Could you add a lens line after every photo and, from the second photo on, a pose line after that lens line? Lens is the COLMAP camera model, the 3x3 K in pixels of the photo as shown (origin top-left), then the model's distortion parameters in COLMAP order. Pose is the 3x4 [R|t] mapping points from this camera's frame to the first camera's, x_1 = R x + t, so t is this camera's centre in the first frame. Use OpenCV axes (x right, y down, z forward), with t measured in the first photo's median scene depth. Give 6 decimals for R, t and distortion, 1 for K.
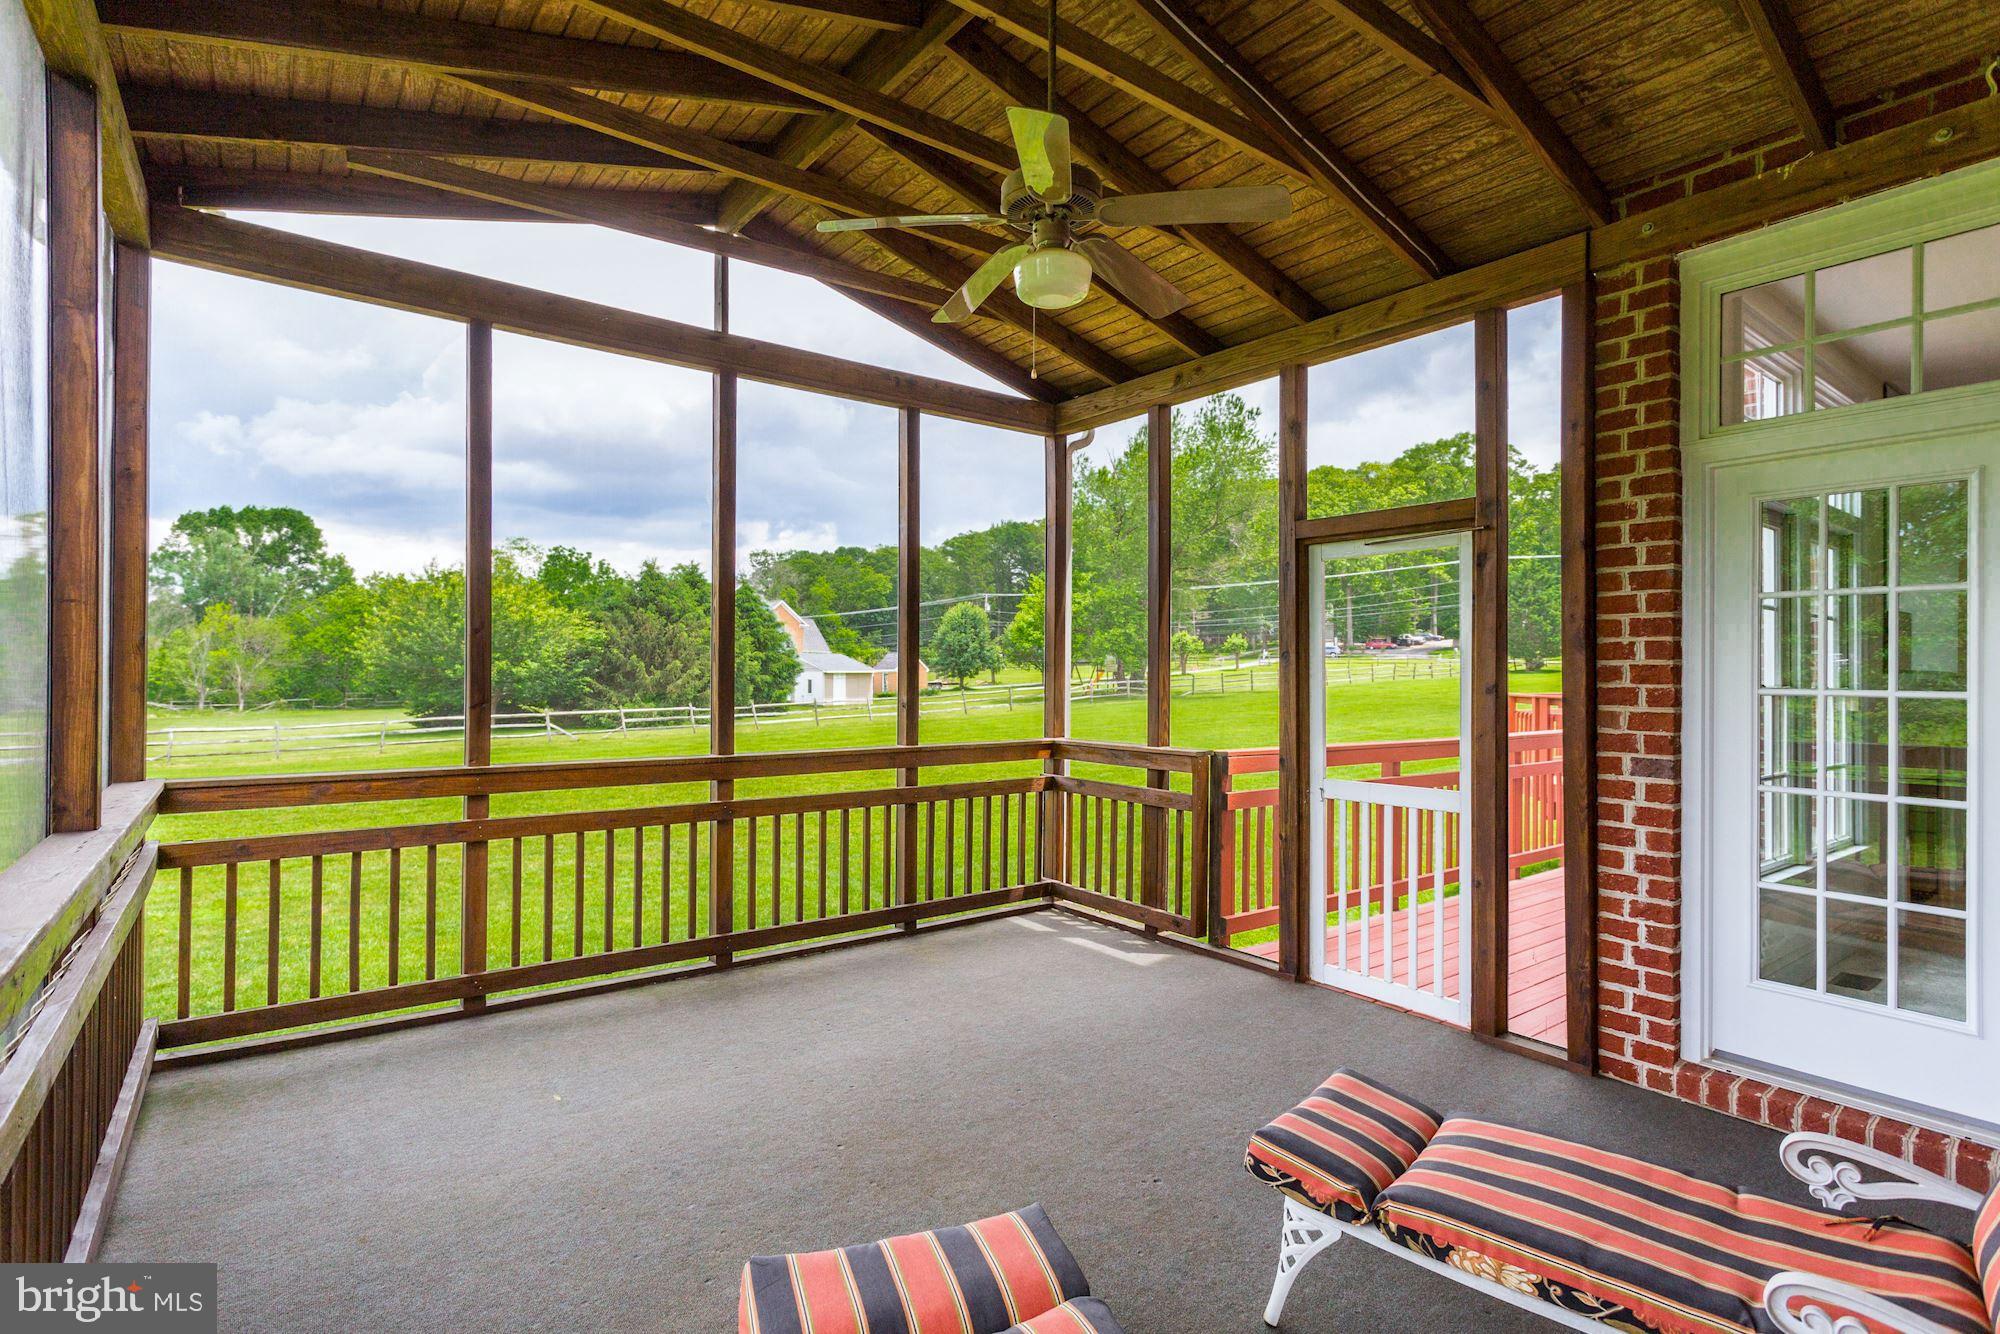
lens RADIAL K [[945.7, 0, 1000.0], [0, 945.7, 667.0], [0, 0, 1]] dist [-0.002168, -0.000192]
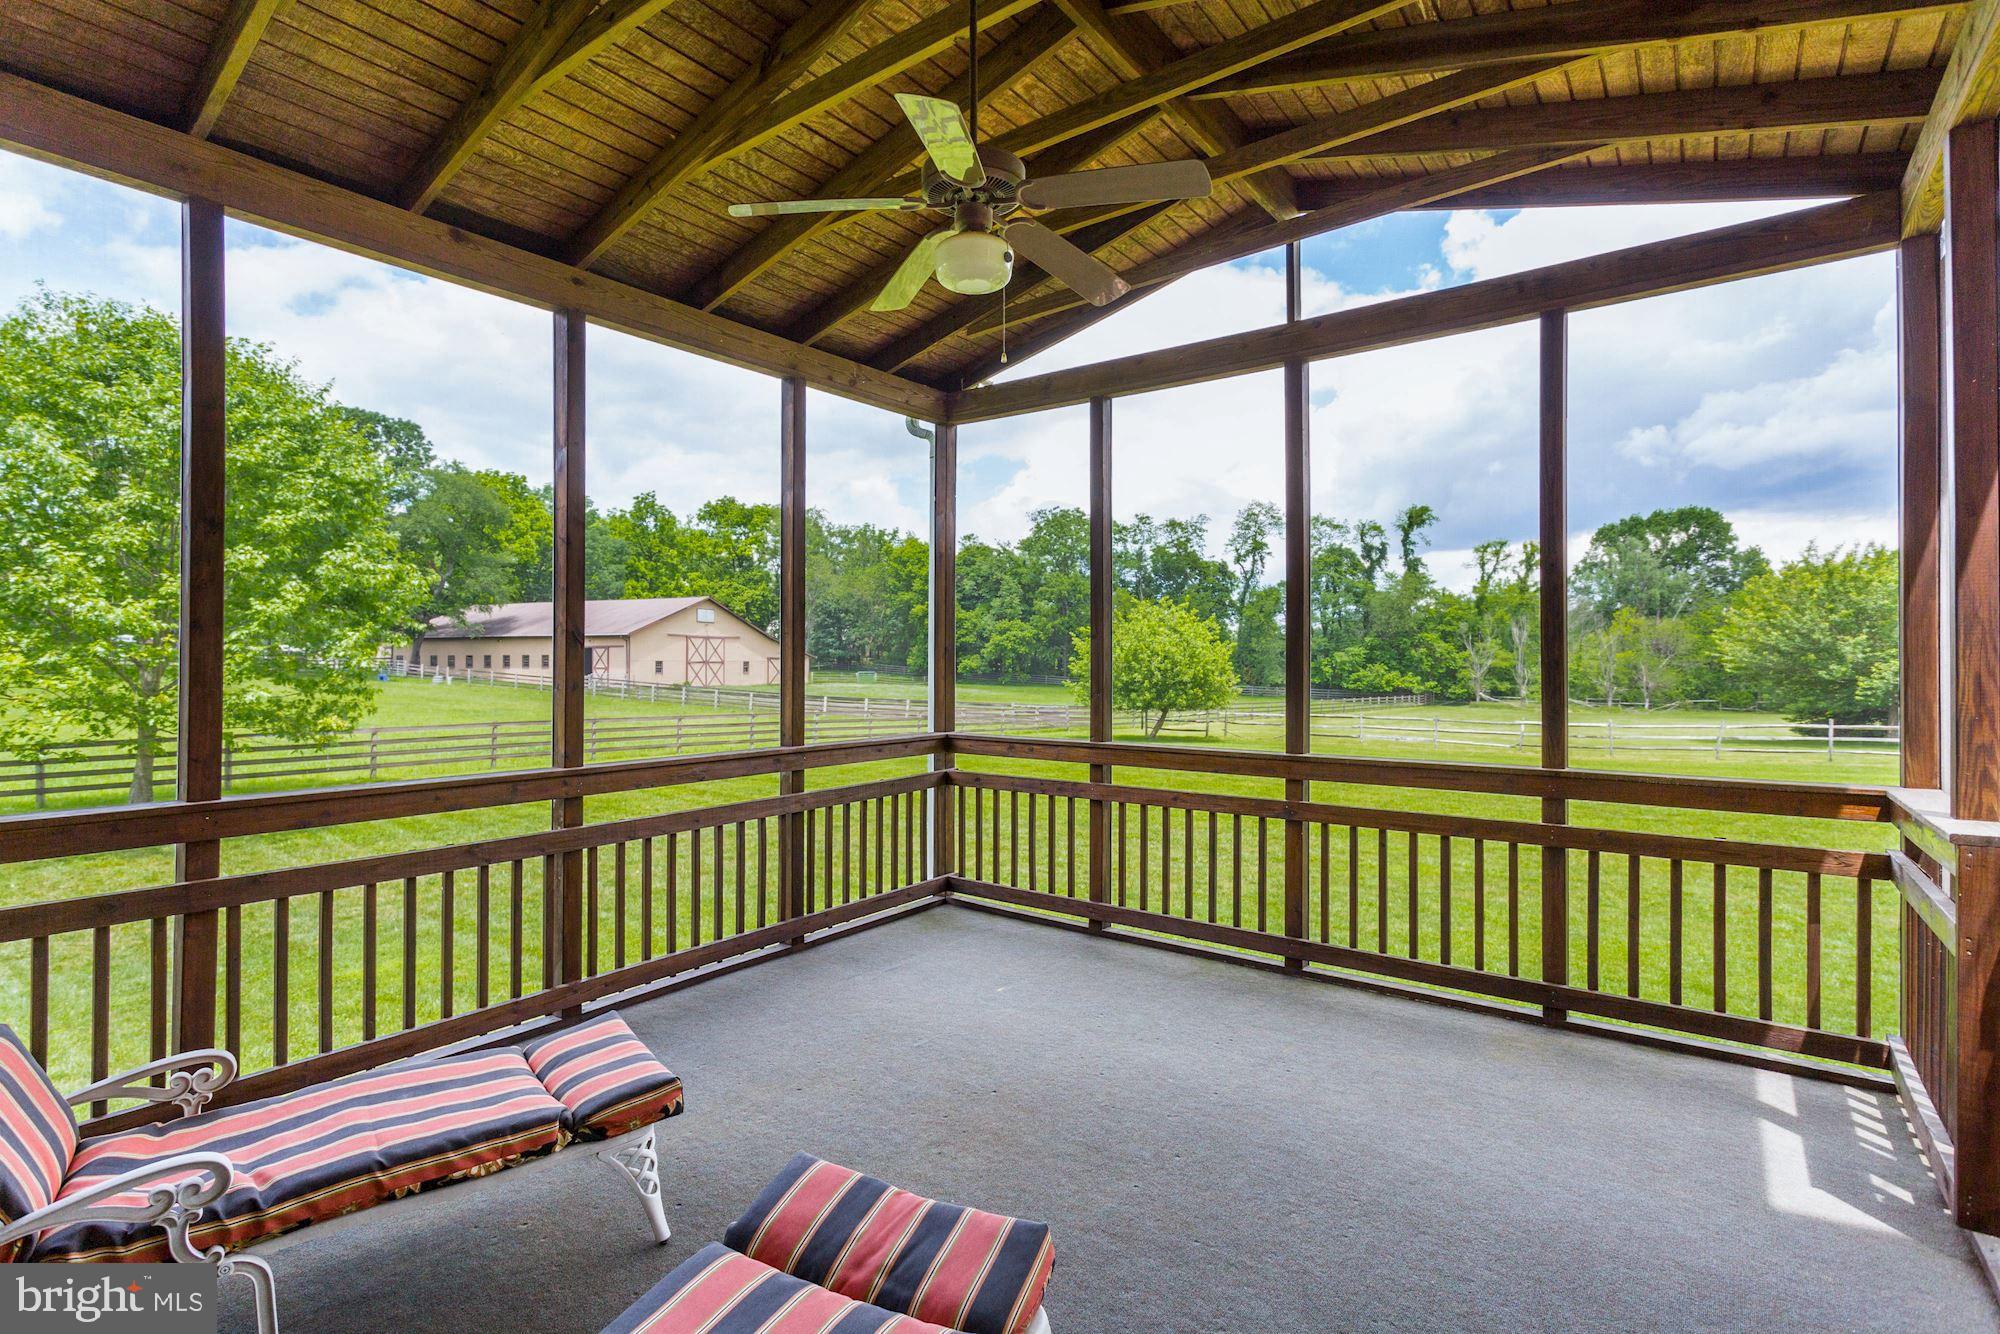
lens RADIAL K [[974.6, 0, 997.3], [0, 974.6, 653.3], [0, 0, 1]] dist [-0.001212, 0.000149]
pose [[0.276628, -0.017392, -0.960820, 0.255589], [0.003433, 0.999848, -0.017110, 0.002566], [0.960971, 0.001435, 0.276645, 0.185373]]
